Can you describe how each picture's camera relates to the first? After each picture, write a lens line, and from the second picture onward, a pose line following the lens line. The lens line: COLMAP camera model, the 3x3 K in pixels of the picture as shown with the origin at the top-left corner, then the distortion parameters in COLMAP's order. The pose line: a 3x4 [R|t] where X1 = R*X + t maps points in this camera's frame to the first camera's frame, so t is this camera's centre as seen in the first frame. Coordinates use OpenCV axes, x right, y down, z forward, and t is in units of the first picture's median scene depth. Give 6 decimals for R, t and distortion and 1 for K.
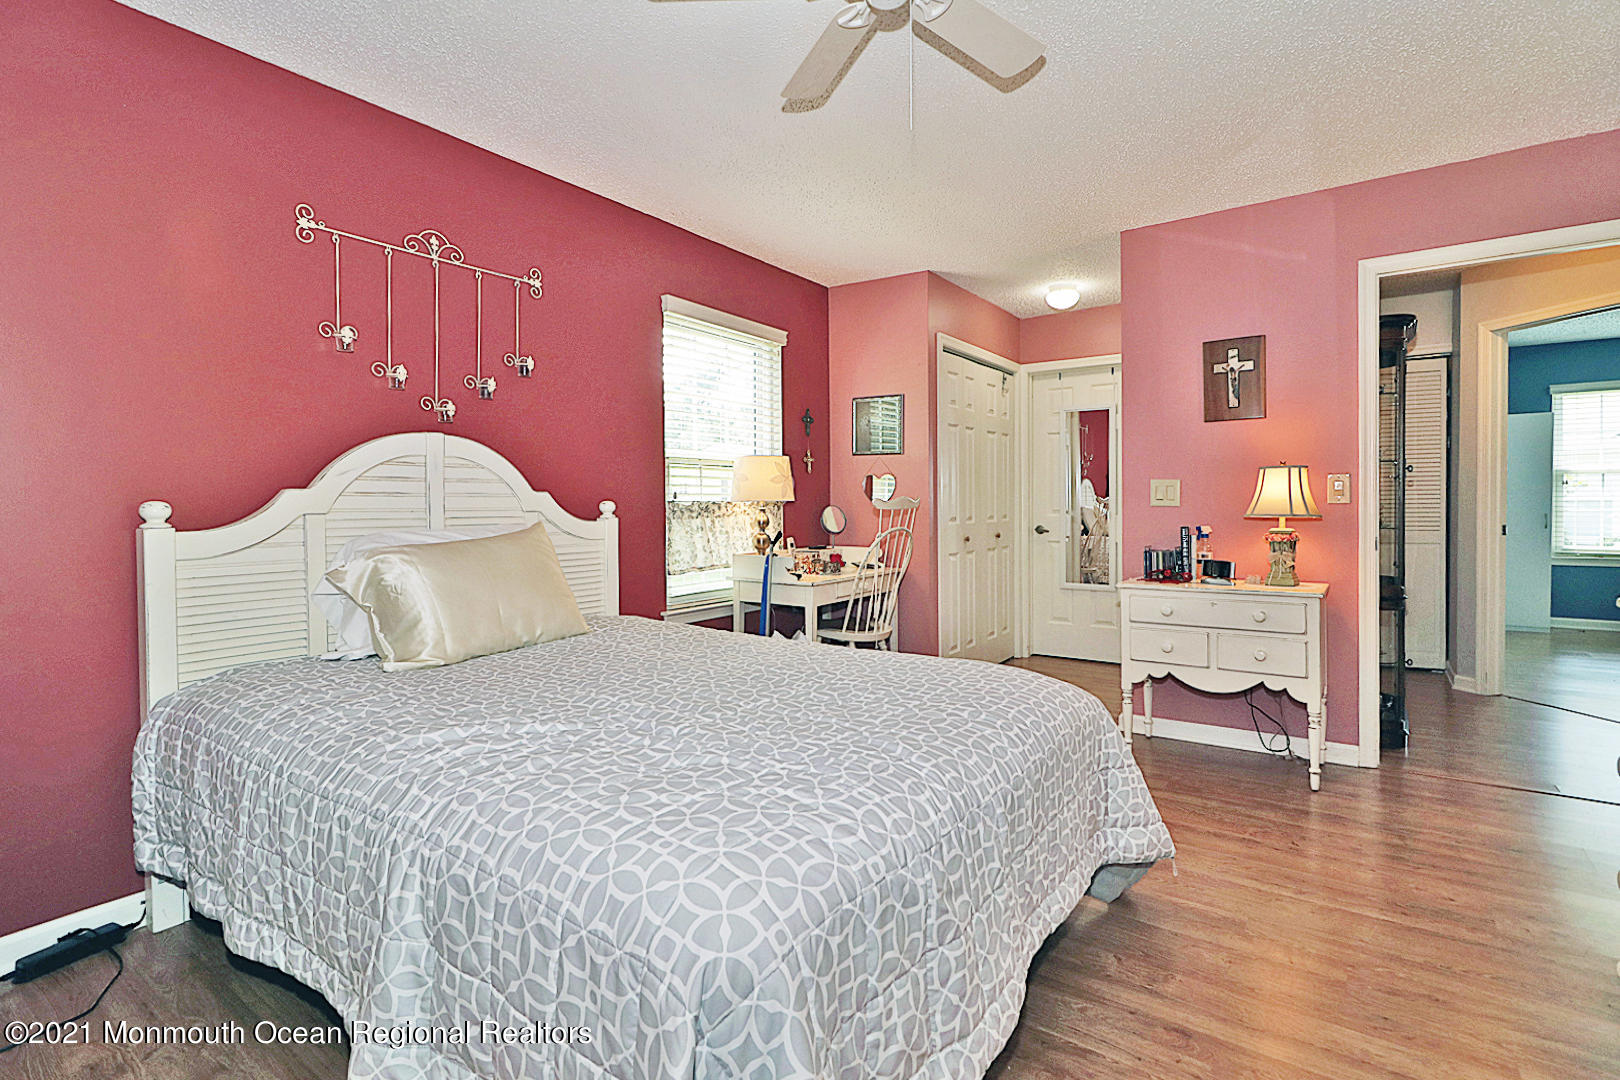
lens RADIAL K [[756.3, 0, 813.3], [0, 756.3, 534.1], [0, 0, 1]] dist [0.004563, -0.000347]
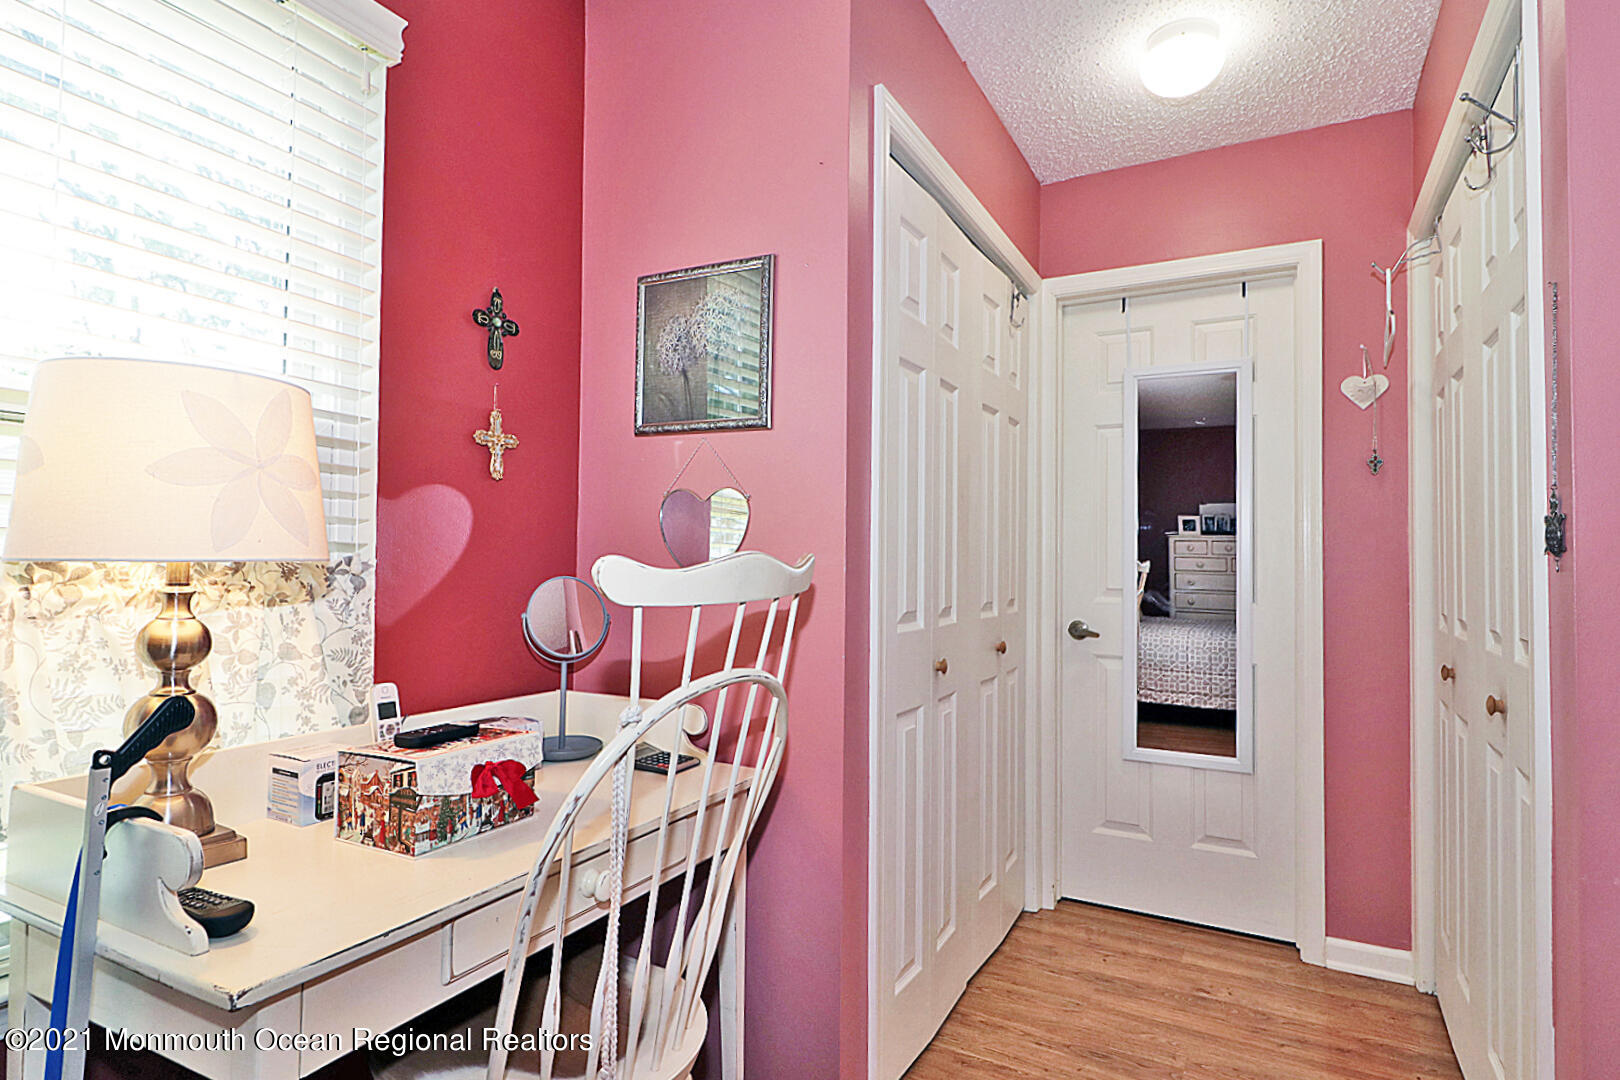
lens RADIAL K [[817.0, 0, 813.9], [0, 817.0, 538.8], [0, 0, 1]] dist [-0.002930, -0.009641]
pose [[0.993356, 0.025930, 0.112123, 0.098957], [-0.019156, 0.997949, -0.061074, -0.034991], [-0.113477, 0.058521, 0.991816, 0.643834]]
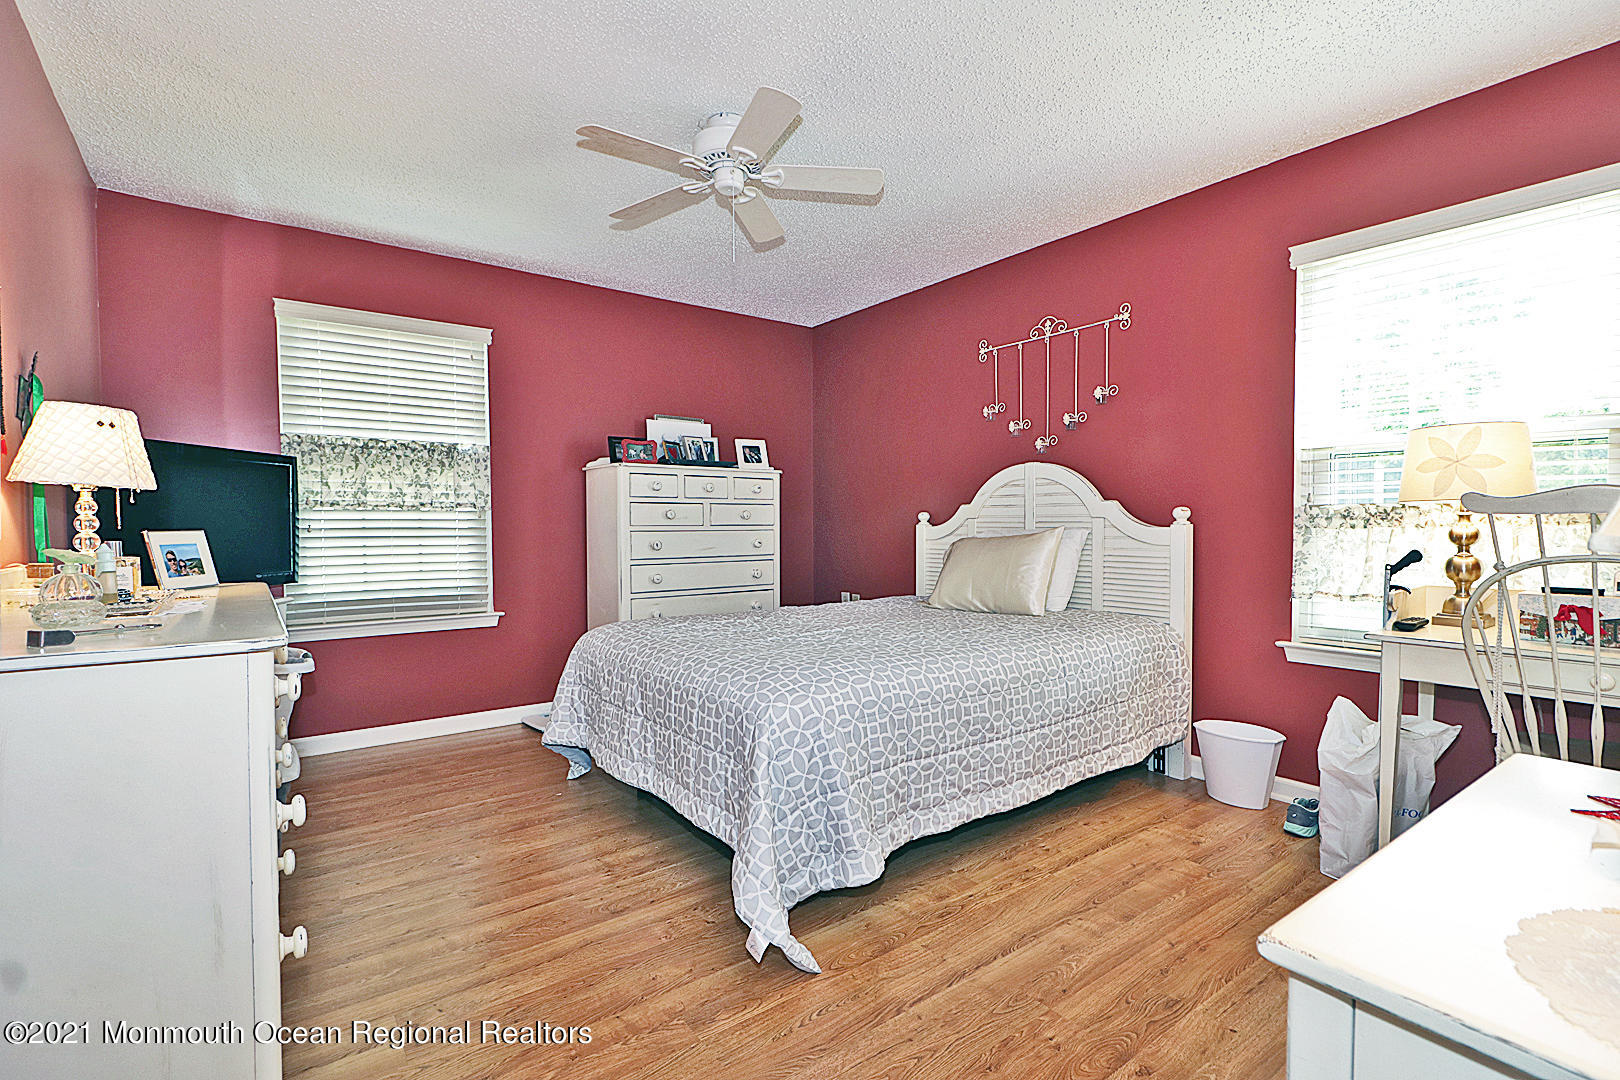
lens RADIAL K [[756.3, 0, 811.2], [0, 756.3, 535.2], [0, 0, 1]] dist [0.004563, -0.000347]
pose [[-0.304237, 0.033996, -0.951990, 0.597495], [-0.020142, 0.998910, 0.042108, -0.028714], [0.952383, 0.031986, -0.303221, 0.624524]]
